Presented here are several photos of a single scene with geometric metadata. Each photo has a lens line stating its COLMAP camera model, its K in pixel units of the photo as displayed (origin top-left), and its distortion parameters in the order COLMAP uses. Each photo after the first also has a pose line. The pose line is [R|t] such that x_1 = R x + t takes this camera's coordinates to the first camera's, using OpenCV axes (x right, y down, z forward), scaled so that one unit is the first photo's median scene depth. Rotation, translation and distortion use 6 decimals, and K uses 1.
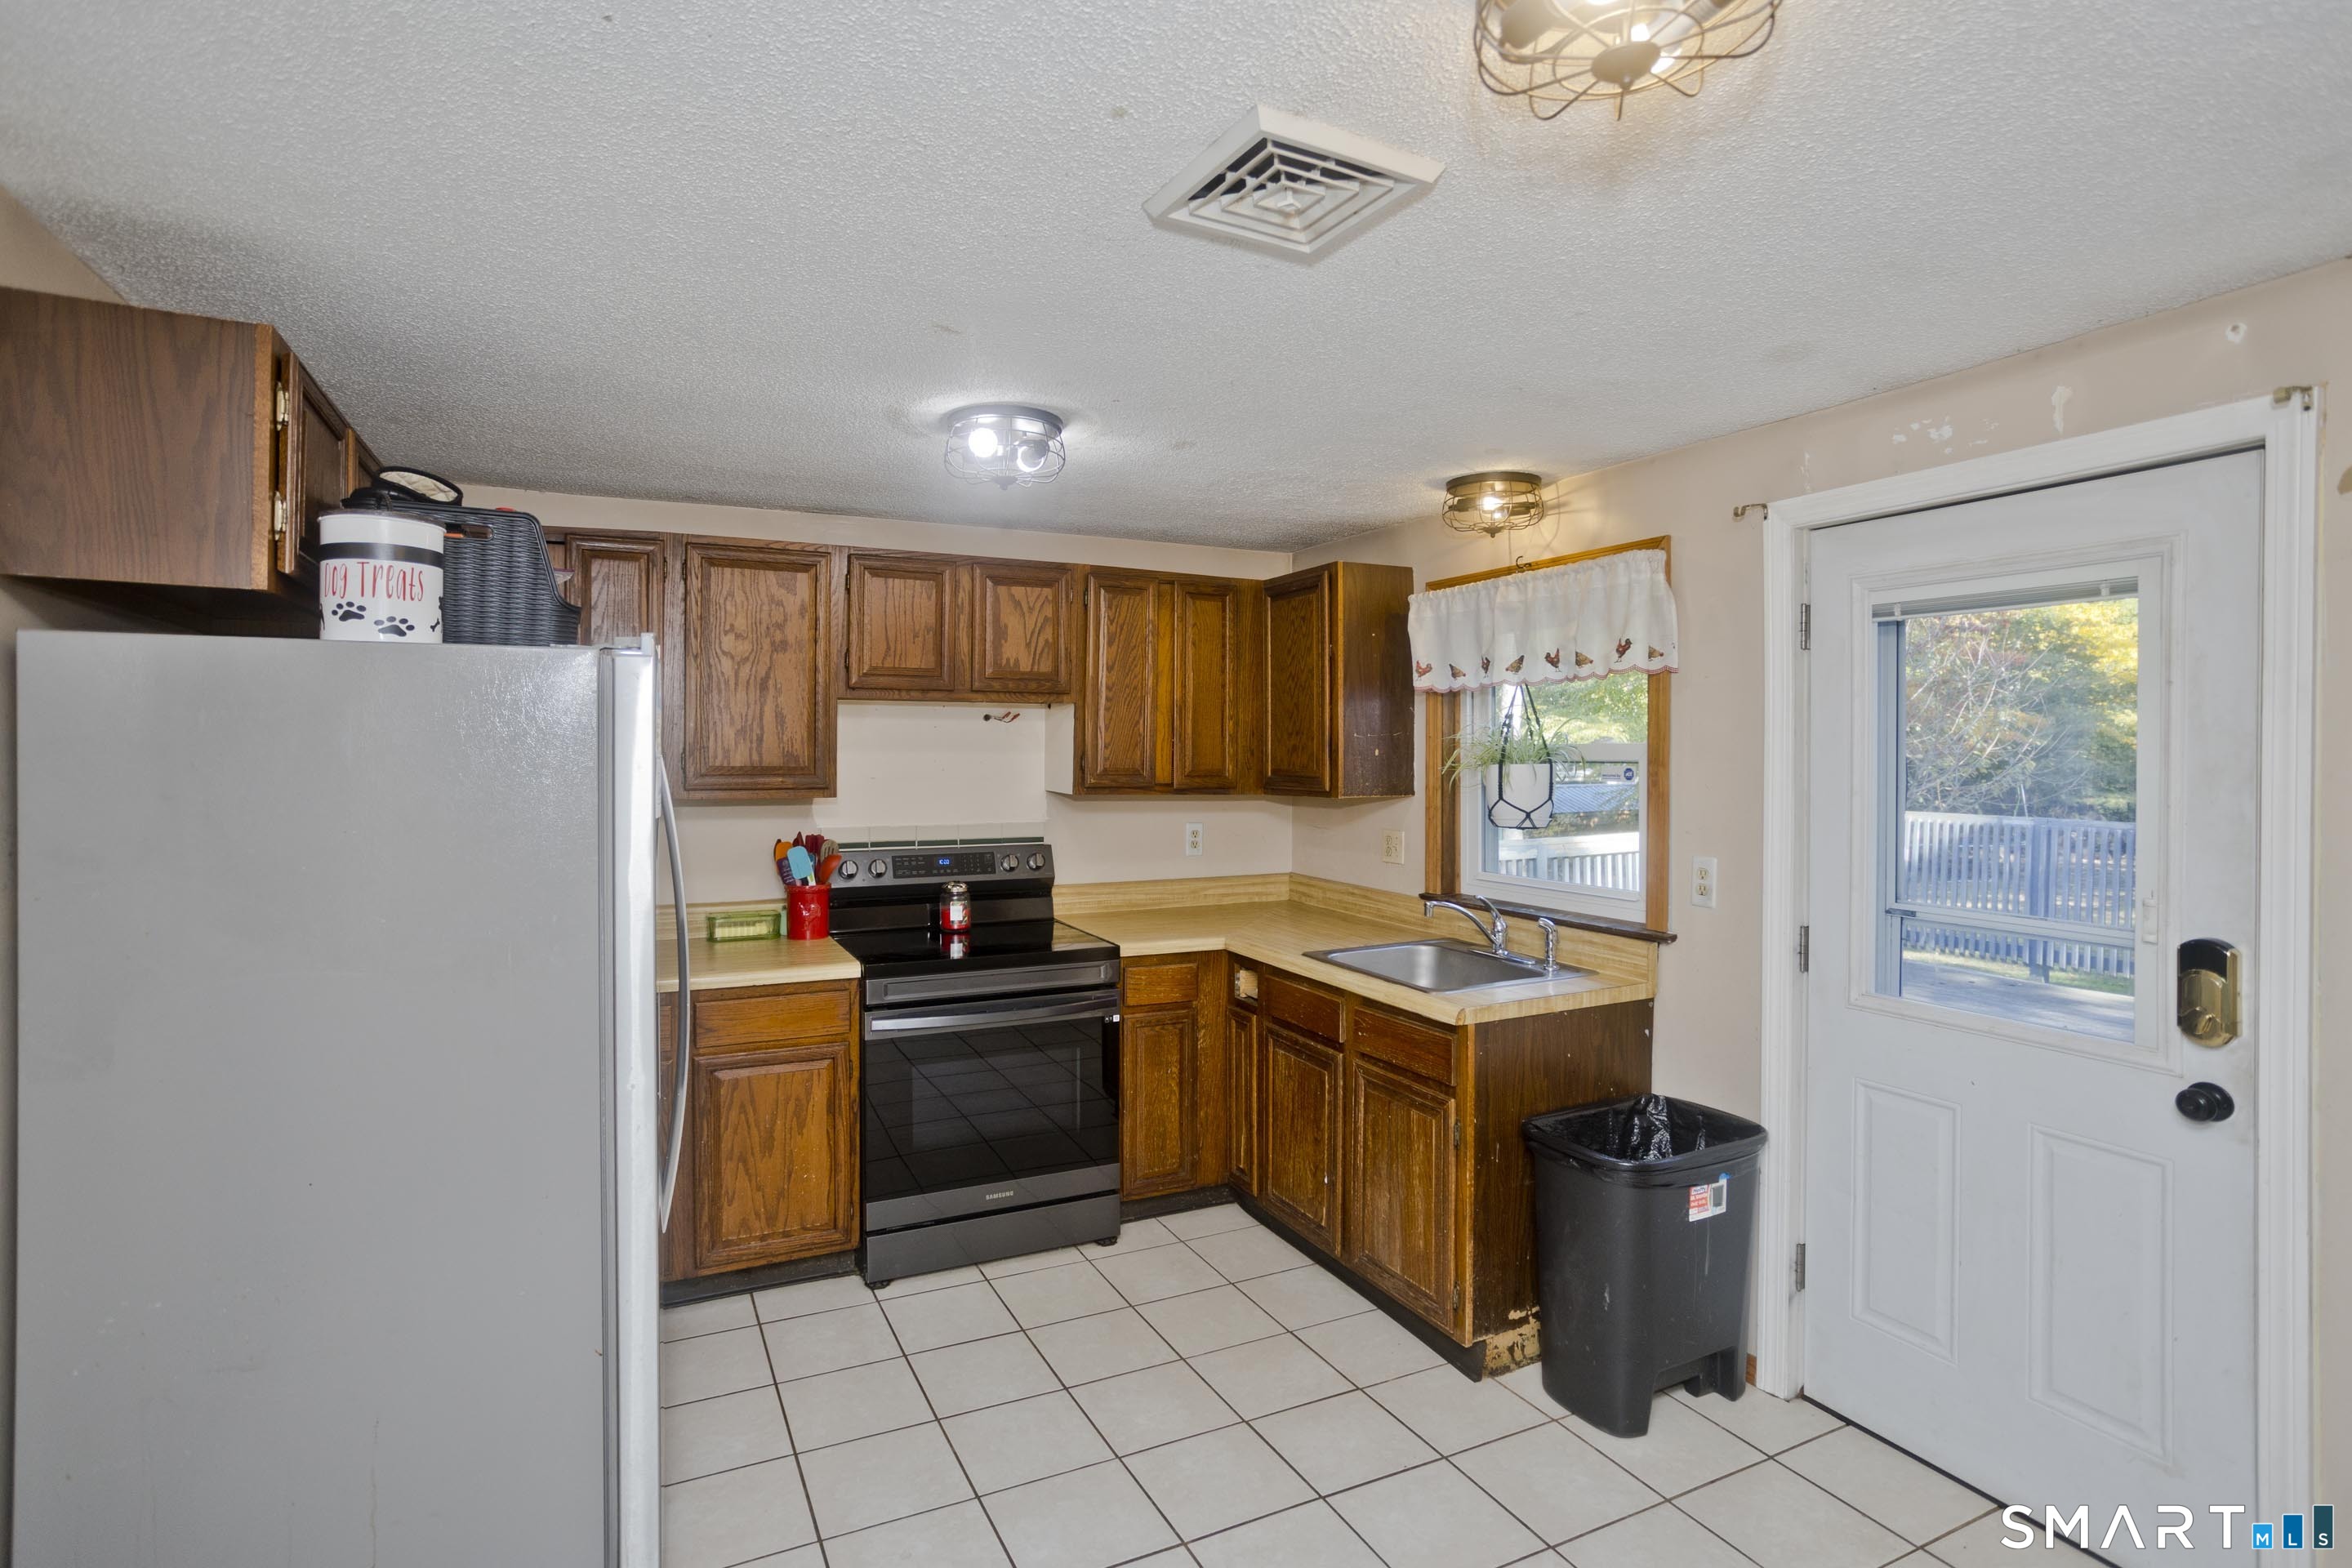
lens RADIAL K [[1159.1, 0, 1161.6], [0, 1159.1, 765.8], [0, 0, 1]] dist [-0.043021, 0.002193]
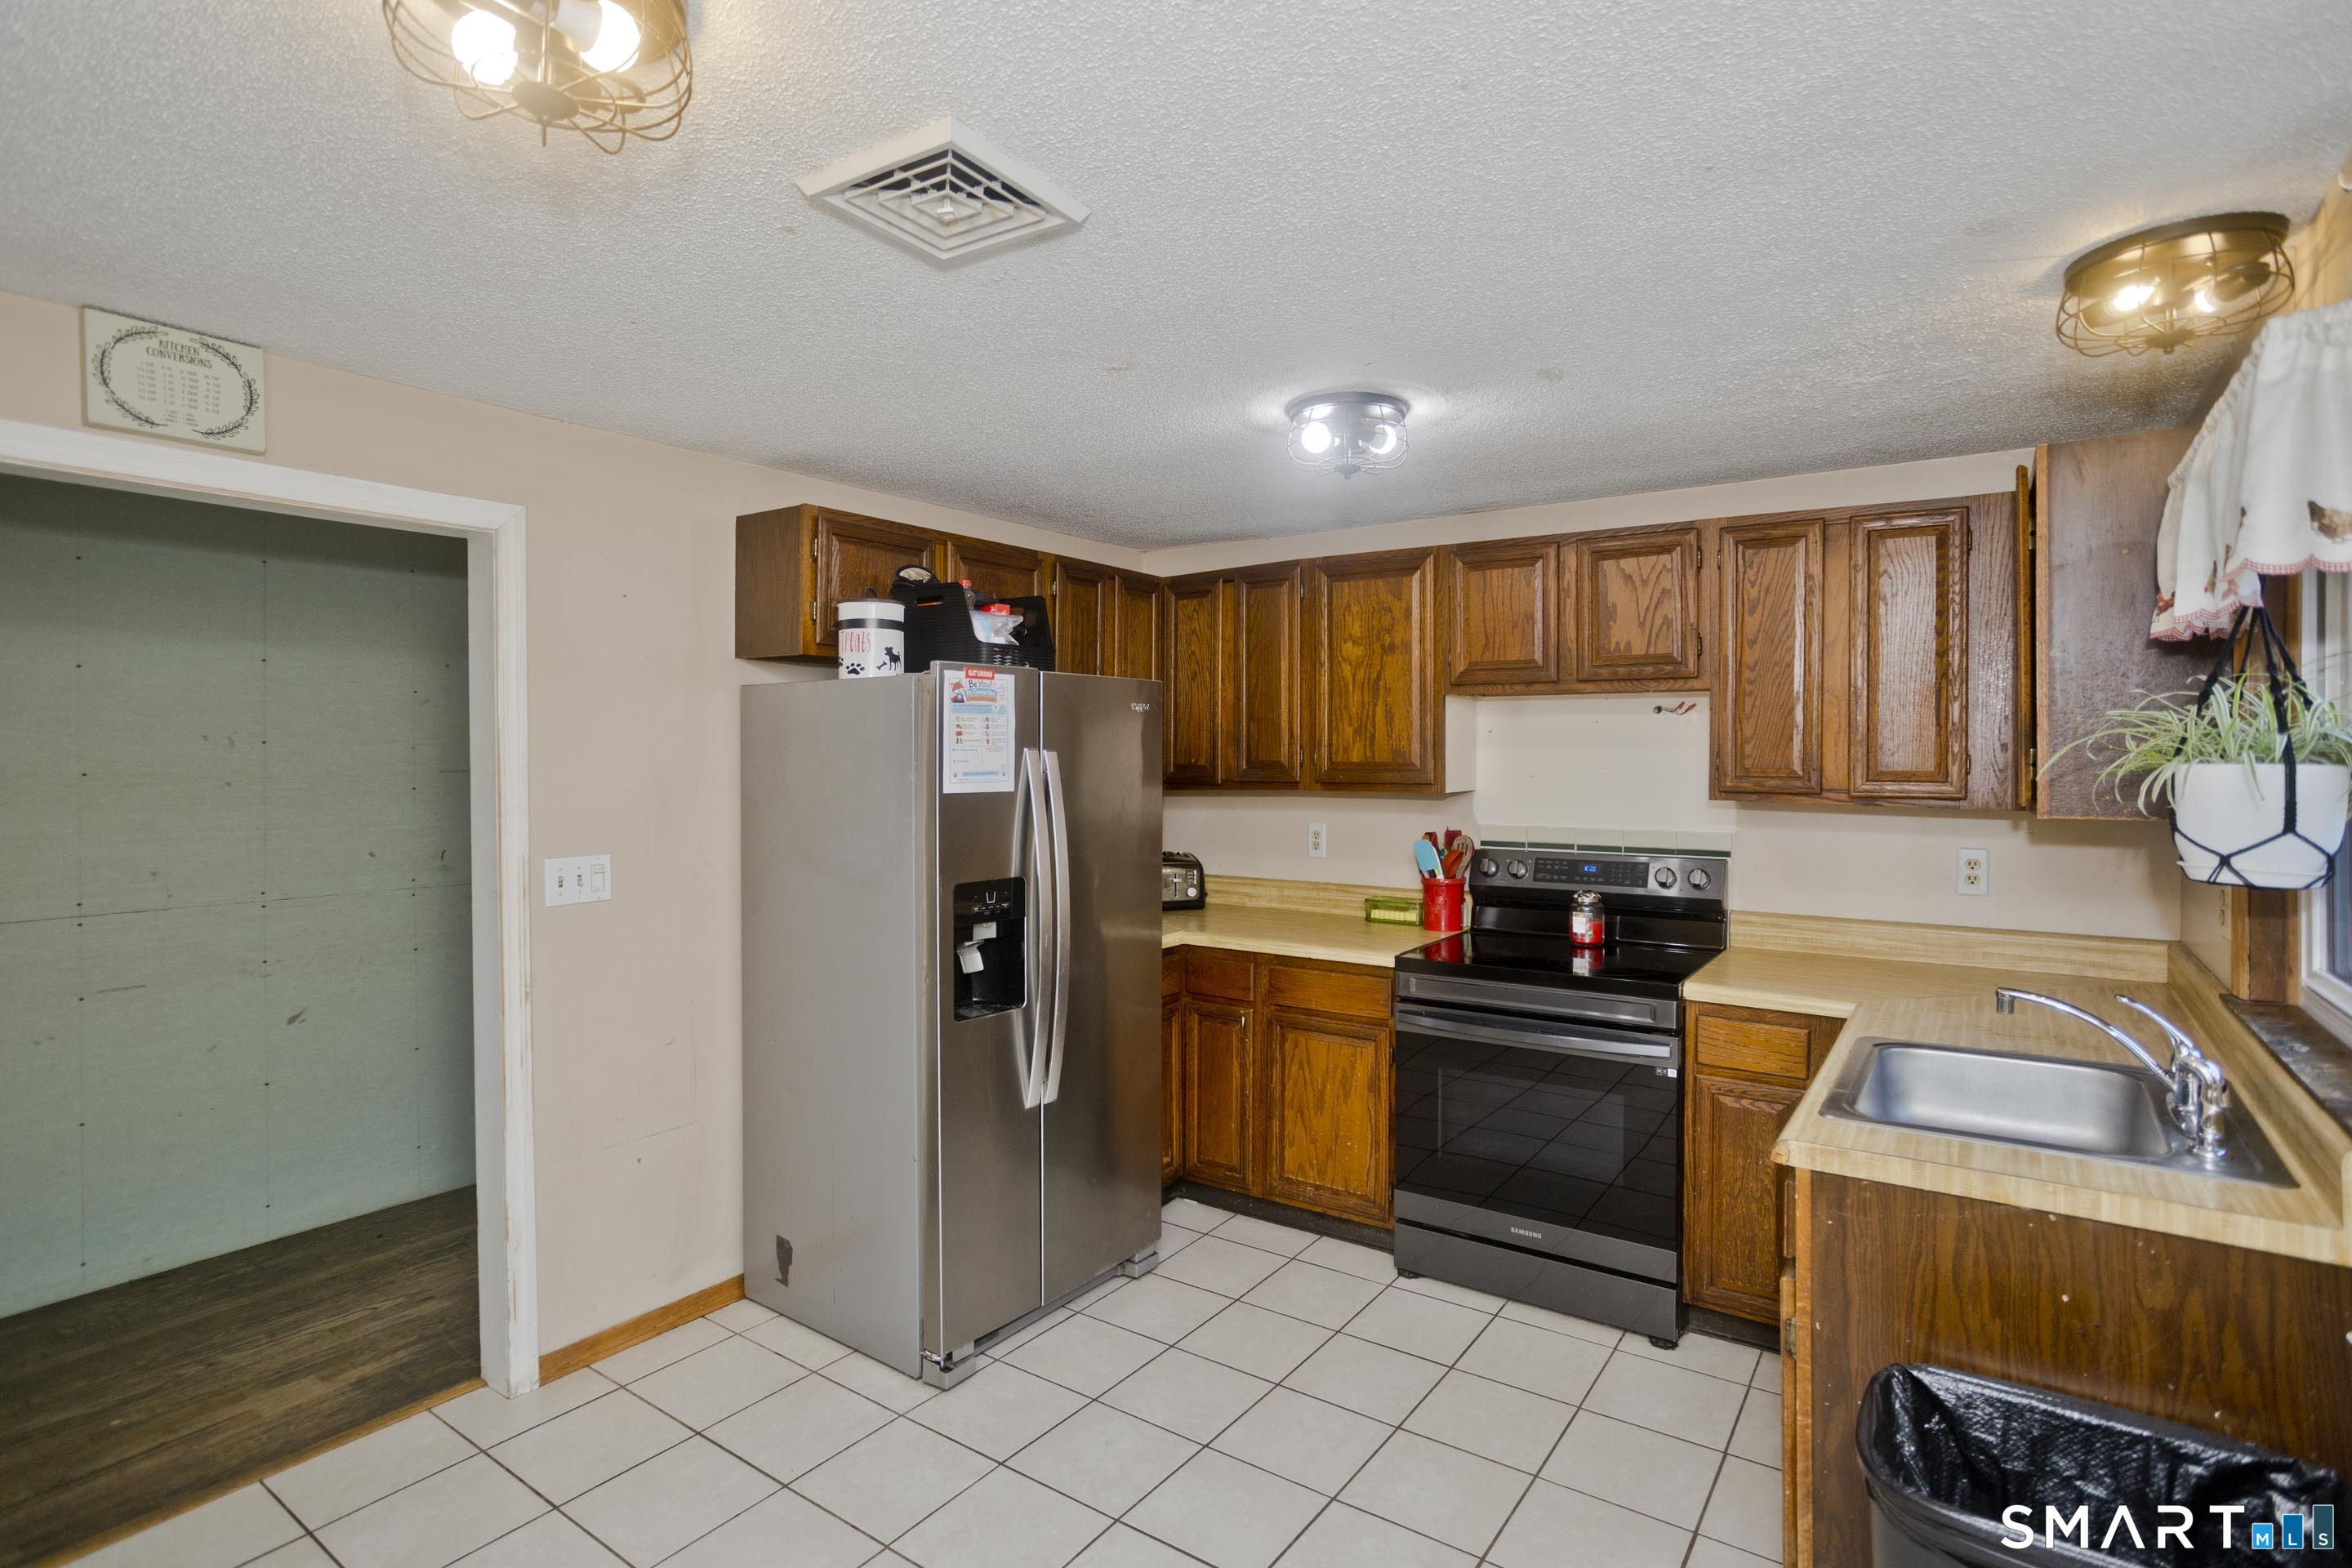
lens RADIAL K [[1159.1, 0, 1168.9], [0, 1159.1, 769.1], [0, 0, 1]] dist [-0.043021, 0.002193]
pose [[0.487325, 0.011880, -0.873140, 0.497340], [-0.011537, 0.999908, 0.007166, 0.001684], [0.873145, 0.006581, 0.487417, 0.298337]]
